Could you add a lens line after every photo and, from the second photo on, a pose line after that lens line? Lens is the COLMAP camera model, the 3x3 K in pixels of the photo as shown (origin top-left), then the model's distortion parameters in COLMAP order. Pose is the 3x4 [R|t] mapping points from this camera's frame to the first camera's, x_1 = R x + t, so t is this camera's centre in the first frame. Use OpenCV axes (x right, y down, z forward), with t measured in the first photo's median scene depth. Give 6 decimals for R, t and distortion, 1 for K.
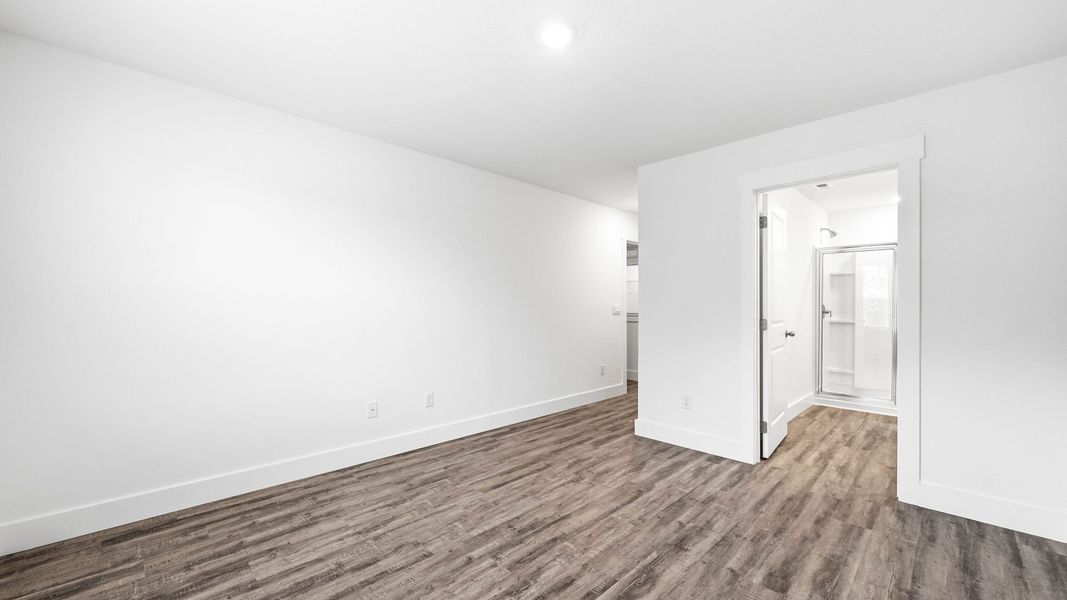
lens RADIAL K [[411.2, 0, 533.3], [0, 411.2, 305.0], [0, 0, 1]] dist [-0.002210, -0.000604]
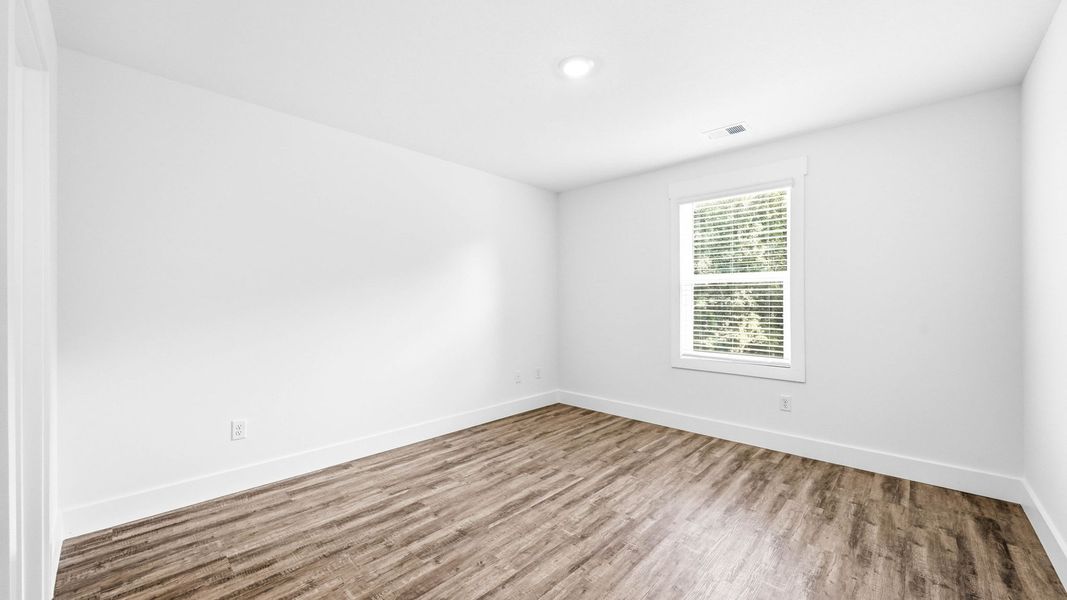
lens RADIAL K [[411.2, 0, 532.9], [0, 411.2, 297.6], [0, 0, 1]] dist [-0.002210, -0.000604]
pose [[-0.999479, -0.005664, -0.031781, 0.207532], [-0.005256, 0.999903, -0.012936, 0.004738], [0.031852, -0.012762, -0.999411, 1.985201]]
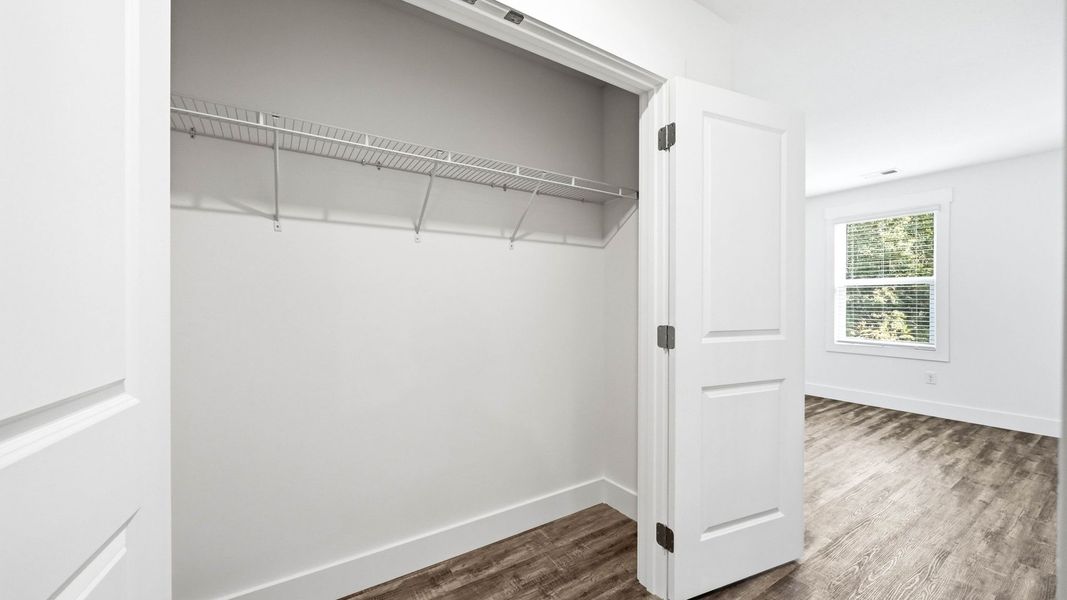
lens RADIAL K [[411.2, 0, 527.6], [0, 411.2, 305.0], [0, 0, 1]] dist [-0.002210, -0.000604]
pose [[-0.978778, -0.001398, 0.204920, 0.718980], [0.000364, 0.999963, 0.008563, 0.002175], [-0.204925, 0.008456, -0.978741, 2.817213]]
